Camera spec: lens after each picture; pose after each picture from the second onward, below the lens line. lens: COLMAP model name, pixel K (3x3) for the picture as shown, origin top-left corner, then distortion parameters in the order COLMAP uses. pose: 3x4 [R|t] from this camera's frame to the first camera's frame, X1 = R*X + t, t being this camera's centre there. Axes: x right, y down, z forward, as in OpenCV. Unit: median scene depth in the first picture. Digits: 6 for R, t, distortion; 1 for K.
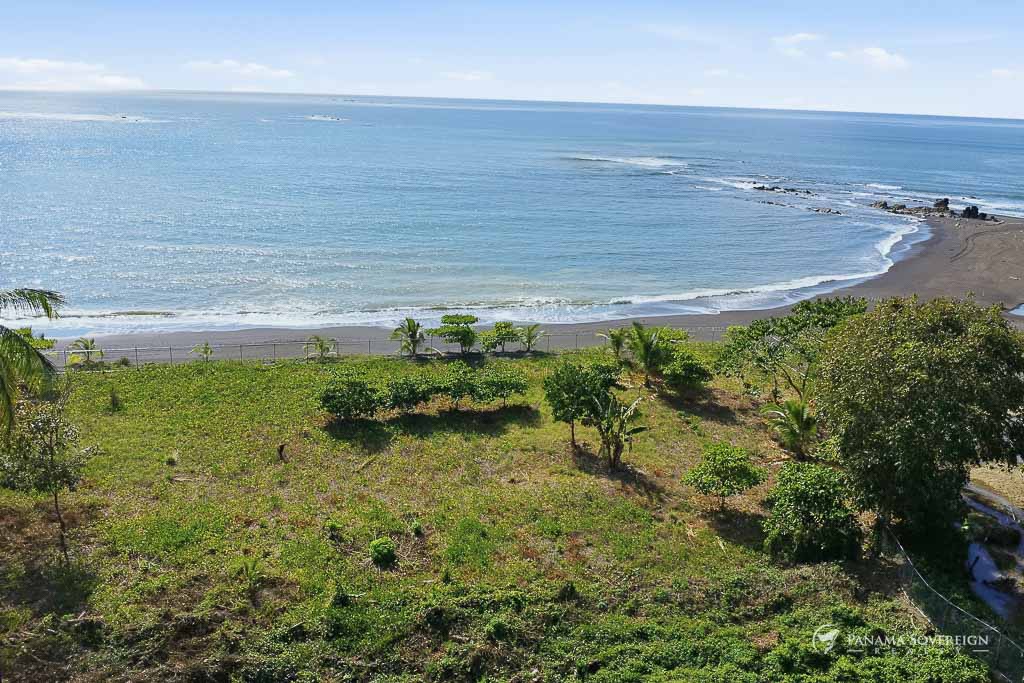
lens RADIAL K [[864.1, 0, 512.0], [0, 864.1, 341.5], [0, 0, 1]] dist [-0.001168, -0.006090]
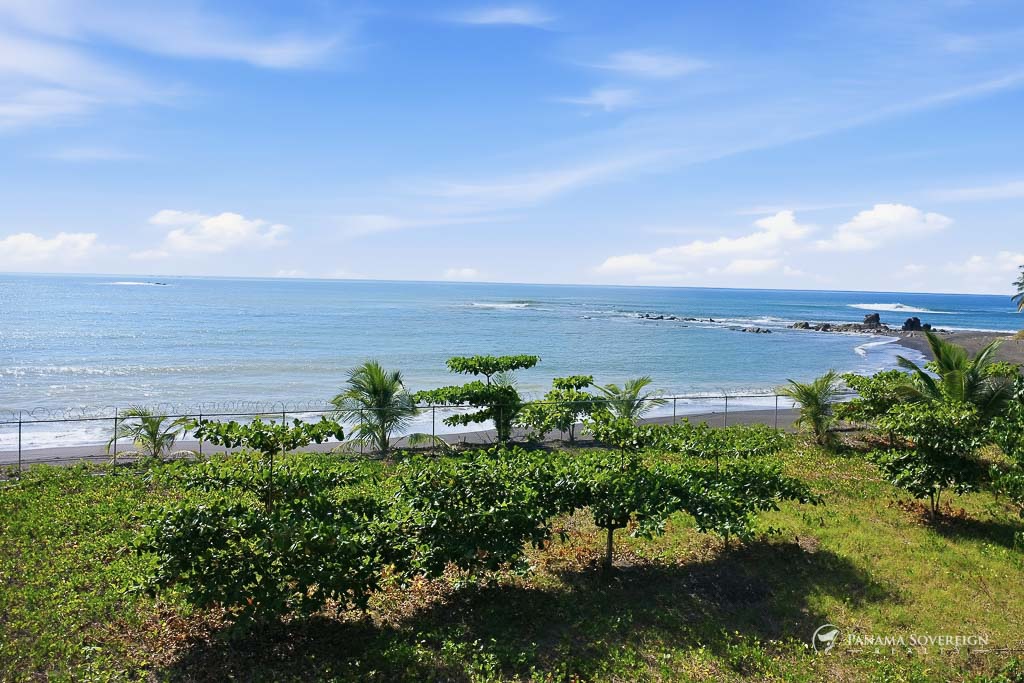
lens RADIAL K [[864.1, 0, 512.0], [0, 864.1, 341.5], [0, 0, 1]] dist [-0.001168, -0.006090]
pose [[0.981418, -0.019434, 0.190898, -0.157079], [0.057108, 0.979359, -0.193893, 0.057570], [-0.183189, 0.201191, 0.962270, 0.682346]]
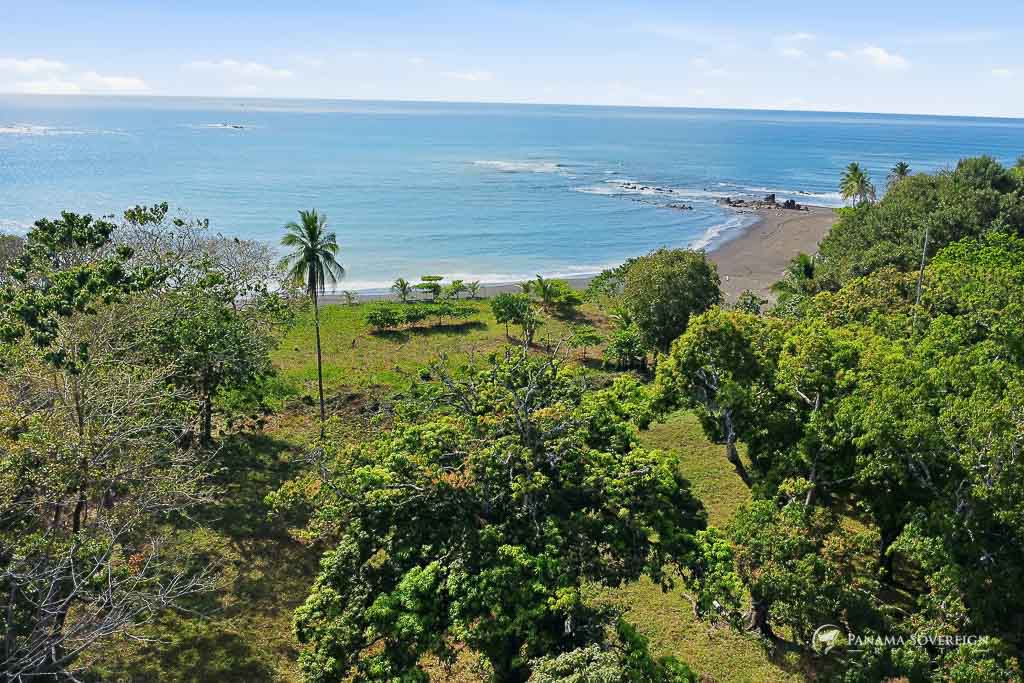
lens RADIAL K [[864.1, 0, 512.0], [0, 864.1, 341.5], [0, 0, 1]] dist [-0.001168, -0.006090]
pose [[0.992257, -0.043250, 0.116429, -0.125438], [0.043282, 0.999060, 0.002254, 0.115870], [-0.116417, 0.002803, 0.993196, -0.783135]]
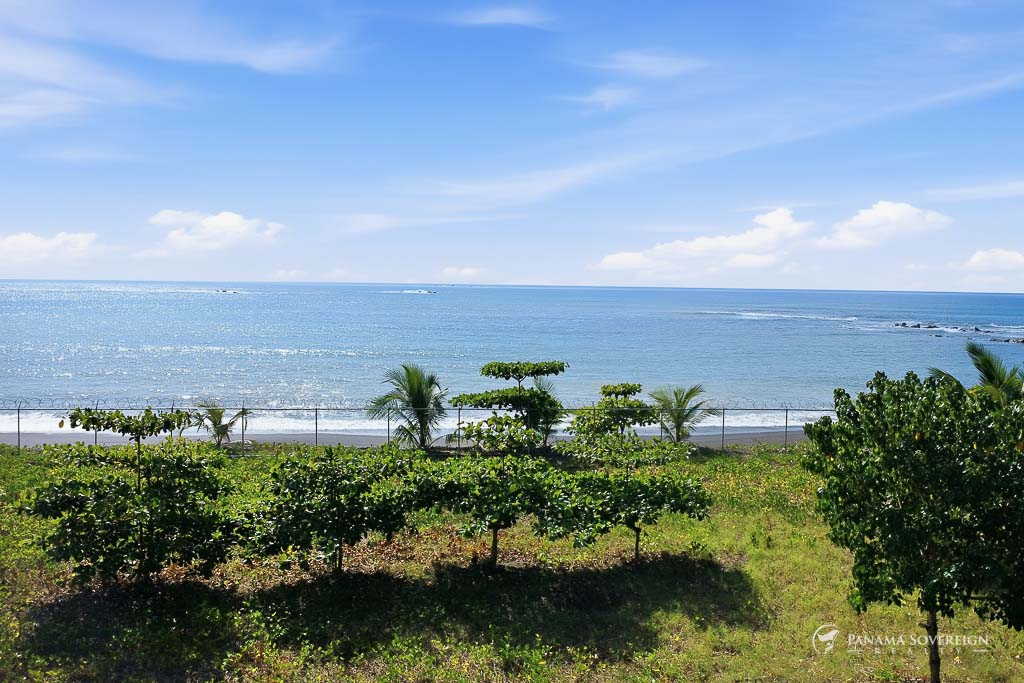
lens RADIAL K [[864.1, 0, 512.0], [0, 864.1, 341.5], [0, 0, 1]] dist [-0.001168, -0.006090]
pose [[0.993884, -0.007138, -0.110198, -0.019892], [-0.016098, 0.977884, -0.208529, 0.064429], [0.109250, 0.209027, 0.971788, 0.661991]]
